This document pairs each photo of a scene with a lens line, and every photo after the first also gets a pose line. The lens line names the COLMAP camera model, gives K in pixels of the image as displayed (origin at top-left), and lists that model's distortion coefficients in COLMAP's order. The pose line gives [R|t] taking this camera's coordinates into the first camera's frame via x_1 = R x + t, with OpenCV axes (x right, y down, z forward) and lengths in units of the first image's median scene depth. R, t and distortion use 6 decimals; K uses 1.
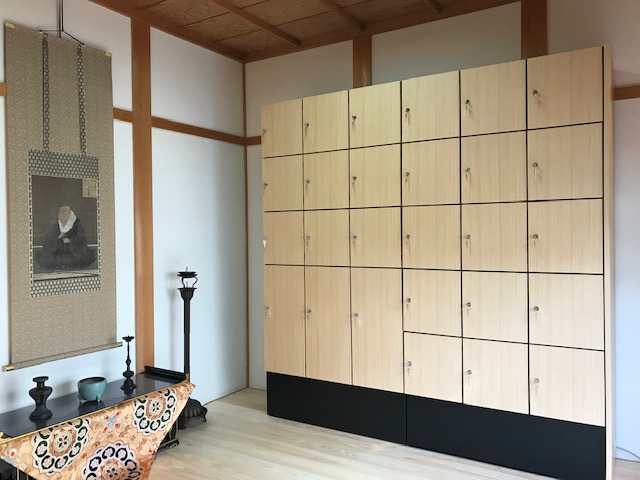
lens RADIAL K [[529.0, 0, 312.4], [0, 529.0, 240.0], [0, 0, 1]] dist [0.017963, -0.003999]
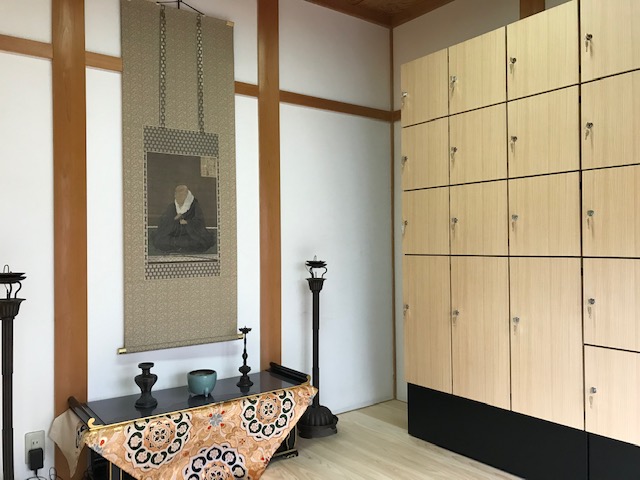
lens RADIAL K [[529.0, 0, 312.4], [0, 529.0, 240.0], [0, 0, 1]] dist [0.017963, -0.003999]
pose [[0.934652, 0.000734, -0.355563, 0.084499], [-0.006337, 0.999873, -0.014594, 0.043811], [0.355508, 0.015894, 0.934538, 0.191830]]
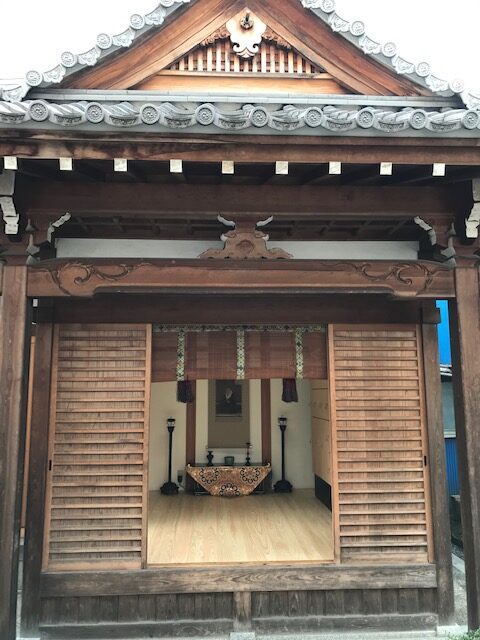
lens RADIAL K [[529.0, 0, 240.0], [0, 529.0, 320.0], [0, 0, 1]] dist [0.017963, -0.003999]
pose [[0.577607, -0.108998, -0.809005, 1.649353], [-0.011029, 0.989913, -0.141247, -0.030014], [0.816240, 0.090508, 0.570579, -0.454442]]
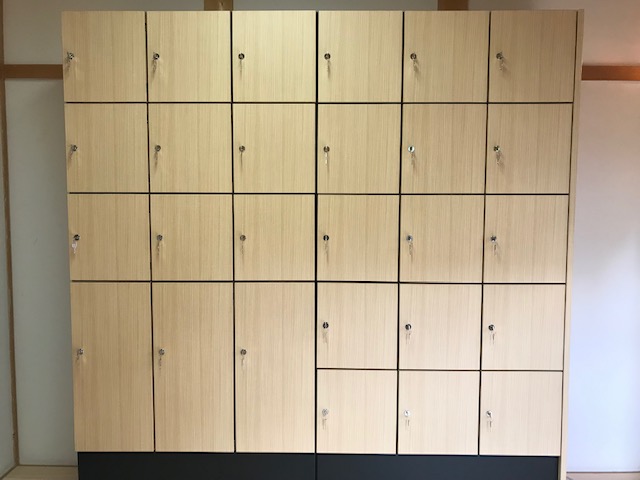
lens RADIAL K [[527.1, 0, 311.3], [0, 527.1, 238.2], [0, 0, 1]] dist [0.014782, -0.007103]
pose [[0.853982, -0.024747, 0.519714, -0.202024], [-0.004912, 0.998440, 0.055615, -0.044085], [-0.520280, -0.050047, 0.852528, 0.404244]]
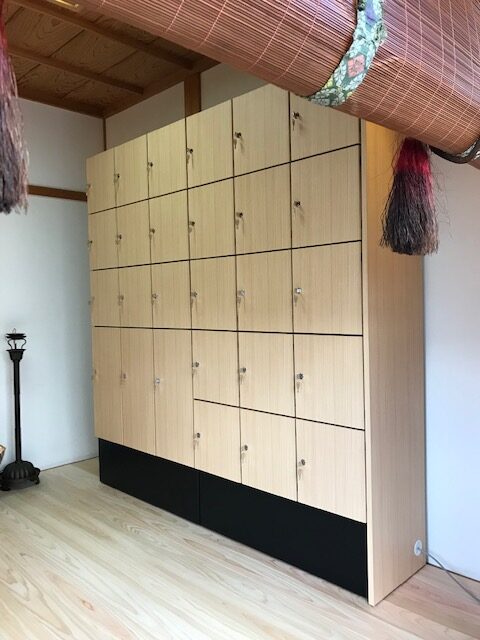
lens RADIAL K [[527.1, 0, 240.0], [0, 527.1, 320.0], [0, 0, 1]] dist [0.014782, -0.007103]
pose [[0.975229, -0.001255, -0.221193, 0.448170], [0.006431, 0.999722, 0.022685, 0.017963], [0.221103, -0.023546, 0.974966, 0.150521]]
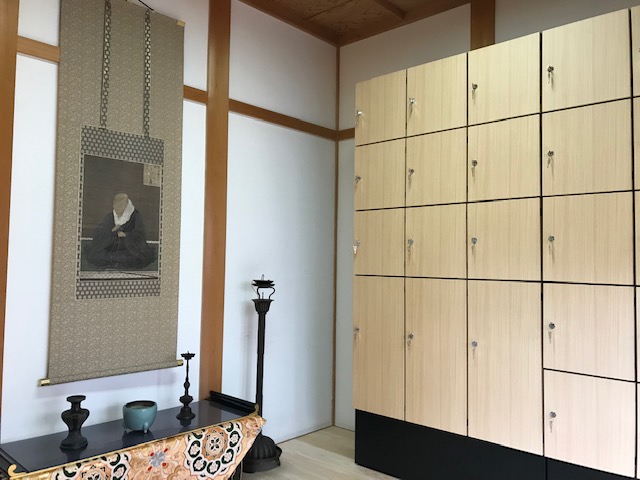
lens RADIAL K [[527.1, 0, 311.3], [0, 527.1, 238.2], [0, 0, 1]] dist [0.014782, -0.007103]
pose [[0.982759, 0.017178, -0.184091, -0.010278], [-0.028156, 0.997966, -0.057189, 0.044566], [0.182734, 0.061387, 0.981244, 0.219660]]
